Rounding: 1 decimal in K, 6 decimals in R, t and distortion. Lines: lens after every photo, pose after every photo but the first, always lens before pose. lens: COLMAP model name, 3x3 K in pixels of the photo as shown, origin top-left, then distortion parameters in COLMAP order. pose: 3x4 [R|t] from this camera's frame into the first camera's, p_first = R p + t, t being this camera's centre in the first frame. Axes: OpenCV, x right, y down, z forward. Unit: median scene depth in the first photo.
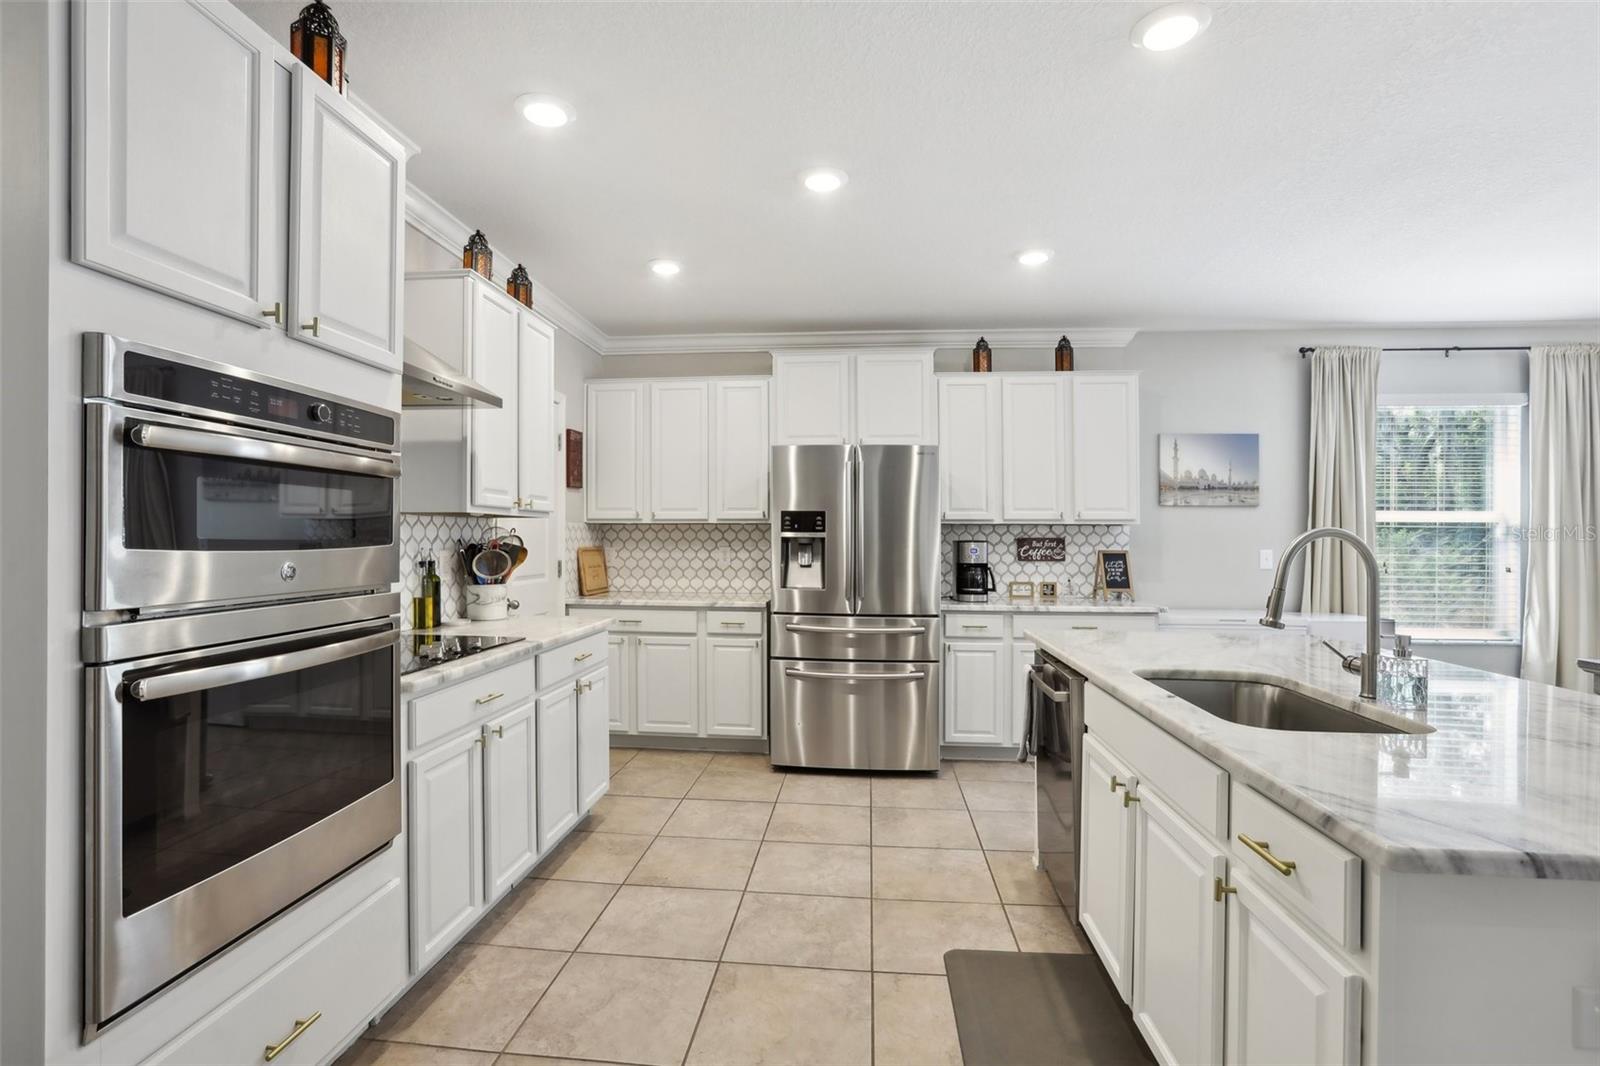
lens RADIAL K [[734.9, 0, 804.6], [0, 734.9, 534.3], [0, 0, 1]] dist [-0.048294, 0.016309]
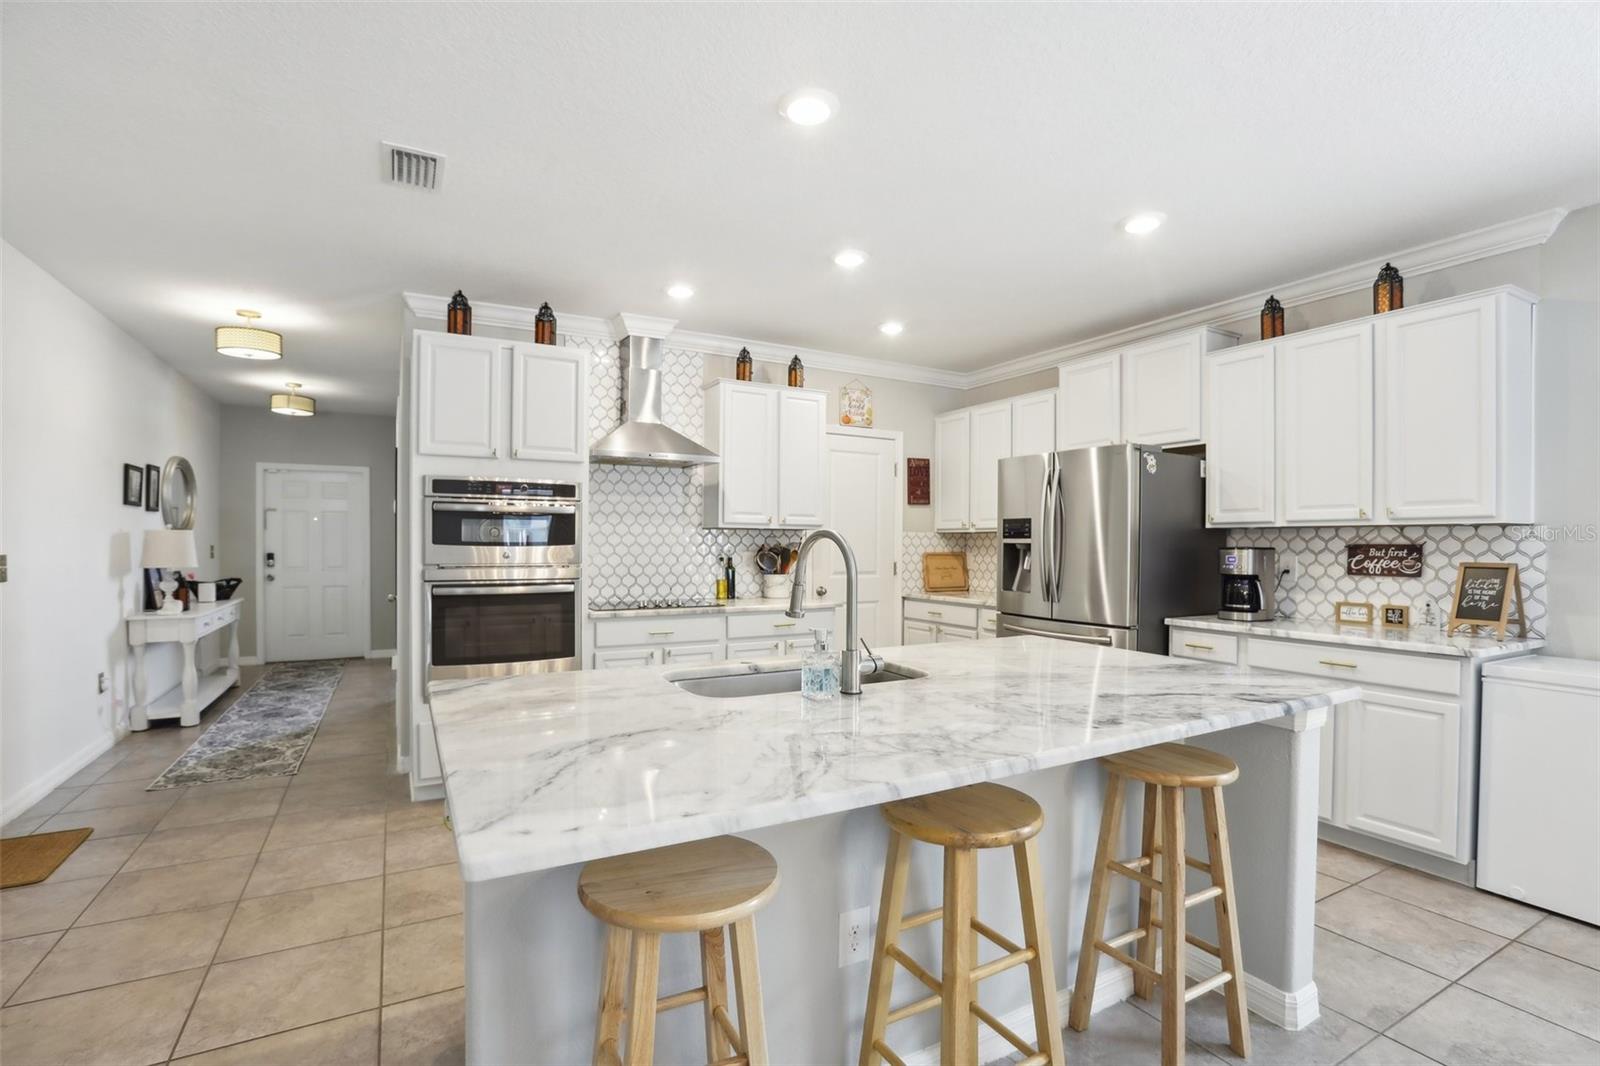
lens RADIAL K [[734.9, 0, 808.1], [0, 734.9, 548.8], [0, 0, 1]] dist [-0.048294, 0.016309]
pose [[0.576892, 0.003857, -0.816812, 0.667610], [0.000353, 0.999988, 0.004971, 0.006556], [0.816821, -0.003156, 0.576883, 0.137812]]
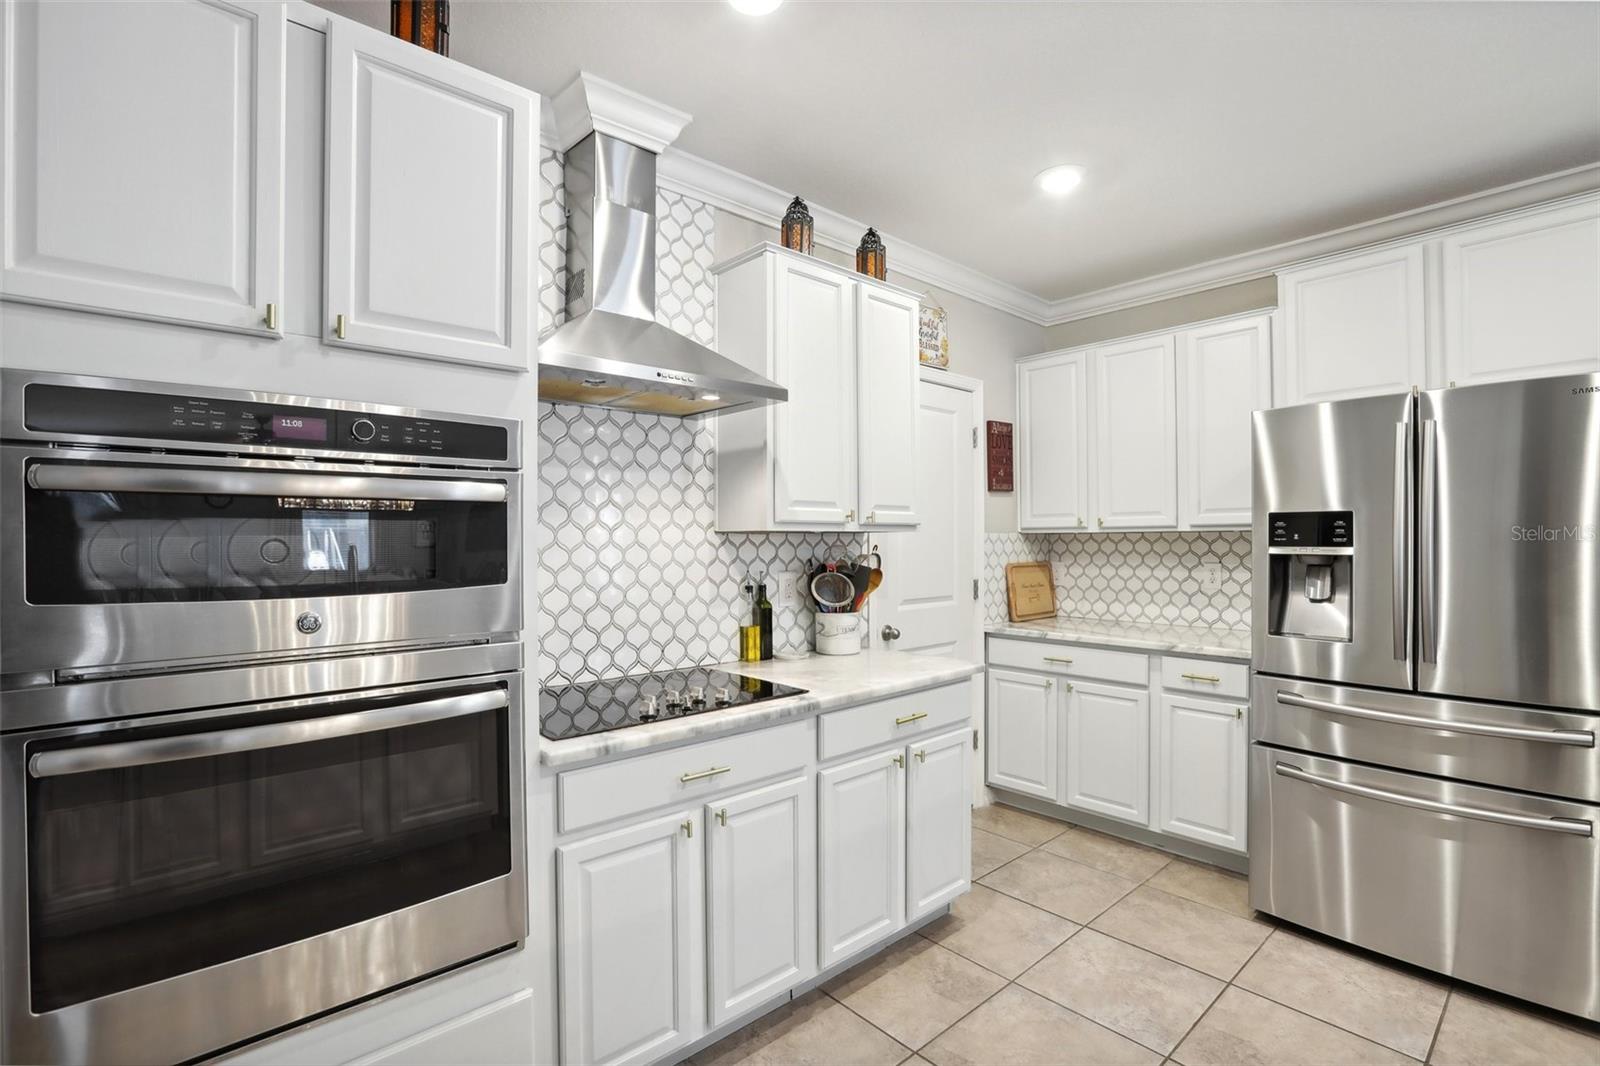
lens RADIAL K [[734.9, 0, 806.0], [0, 734.9, 543.2], [0, 0, 1]] dist [-0.048294, 0.016309]
pose [[0.733680, -0.003670, -0.679486, 0.097292], [0.011059, 0.999917, 0.006541, -0.014030], [0.679406, -0.012314, 0.733660, 0.268119]]
